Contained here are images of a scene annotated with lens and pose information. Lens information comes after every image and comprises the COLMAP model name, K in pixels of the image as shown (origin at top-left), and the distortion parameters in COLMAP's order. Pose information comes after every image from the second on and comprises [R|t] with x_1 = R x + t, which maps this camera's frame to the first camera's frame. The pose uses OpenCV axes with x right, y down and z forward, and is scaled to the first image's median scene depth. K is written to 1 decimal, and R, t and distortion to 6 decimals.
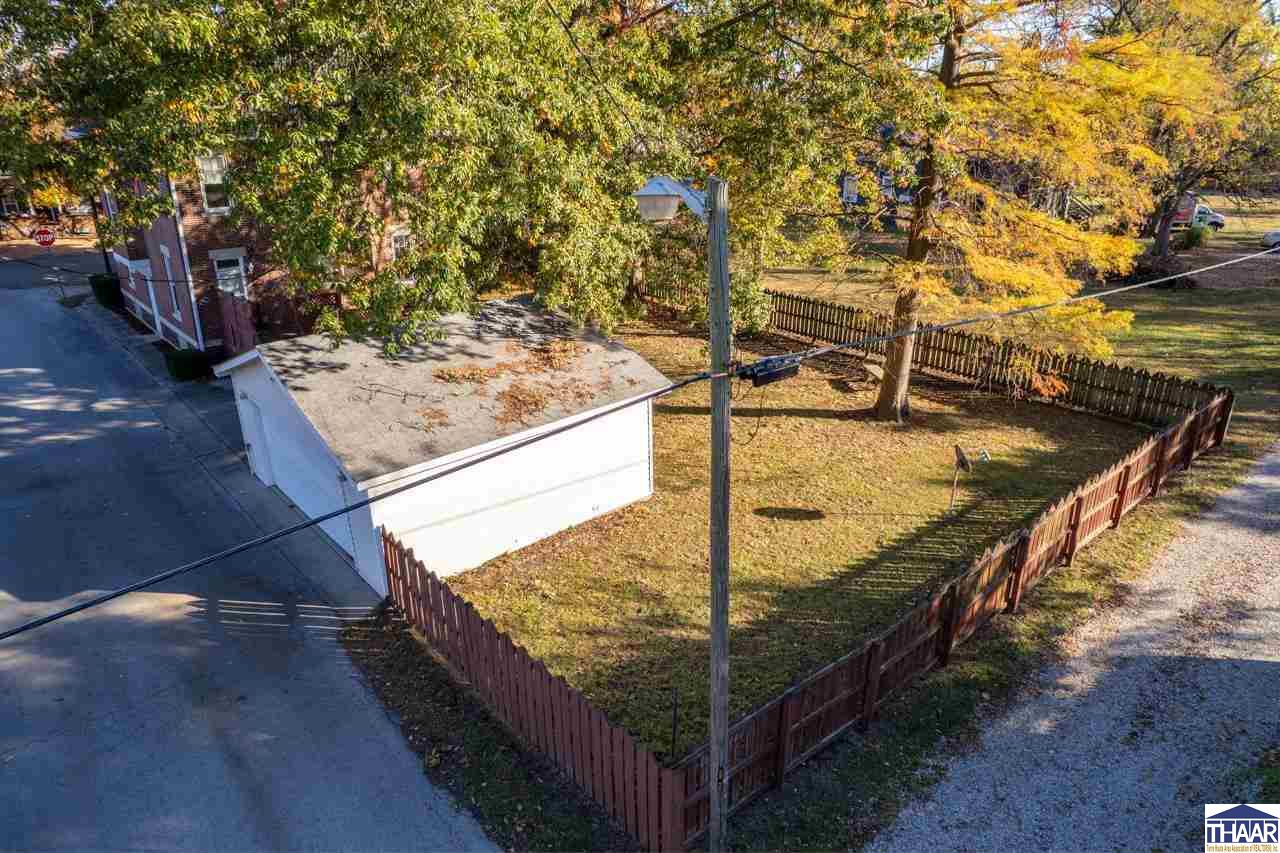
lens RADIAL K [[820.6, 0, 645.0], [0, 820.6, 400.6], [0, 0, 1]] dist [-0.029482, 0.002275]
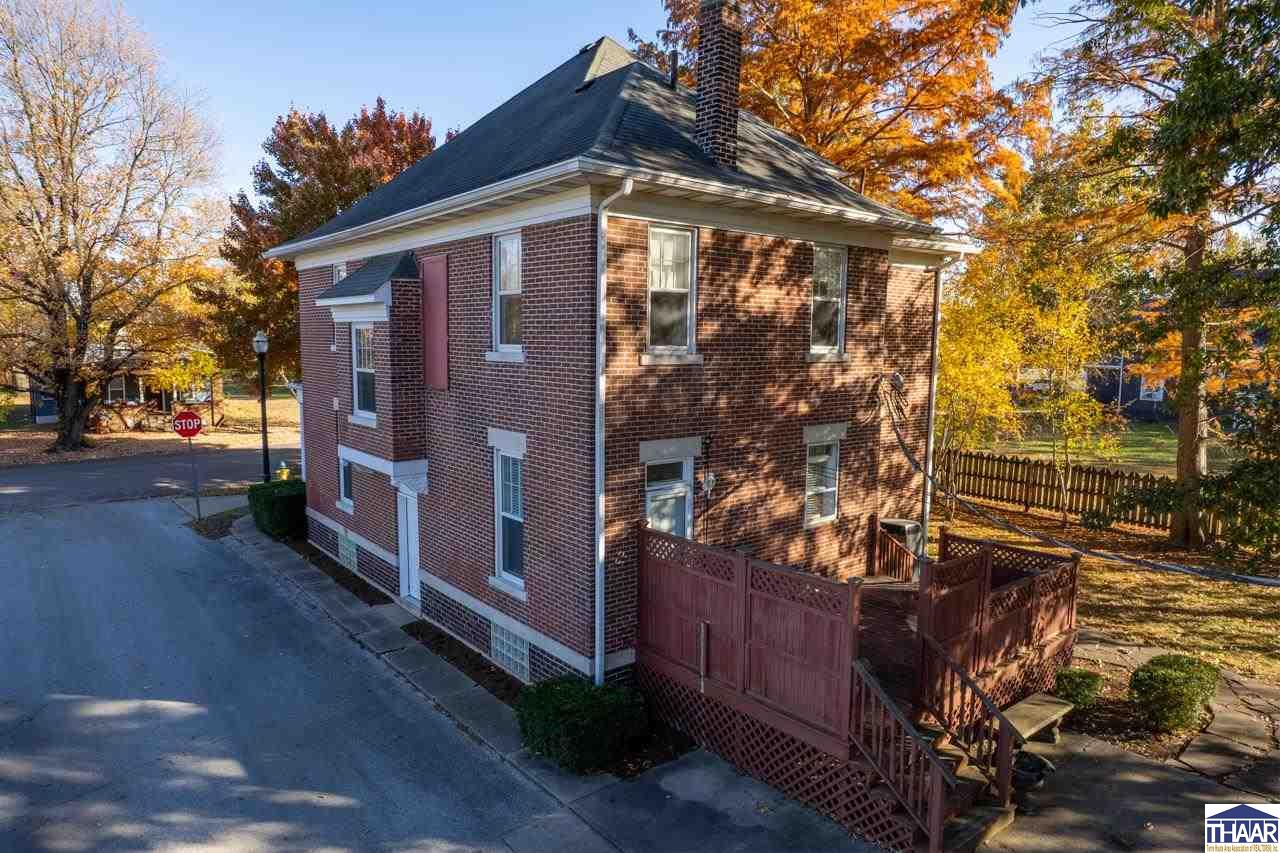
lens RADIAL K [[820.6, 0, 645.0], [0, 820.6, 400.6], [0, 0, 1]] dist [-0.029482, 0.002275]
pose [[0.998460, 0.023605, -0.050204, -0.498277], [-0.036194, 0.963005, -0.267040, -0.087042], [0.042043, 0.268446, 0.962377, 0.564021]]
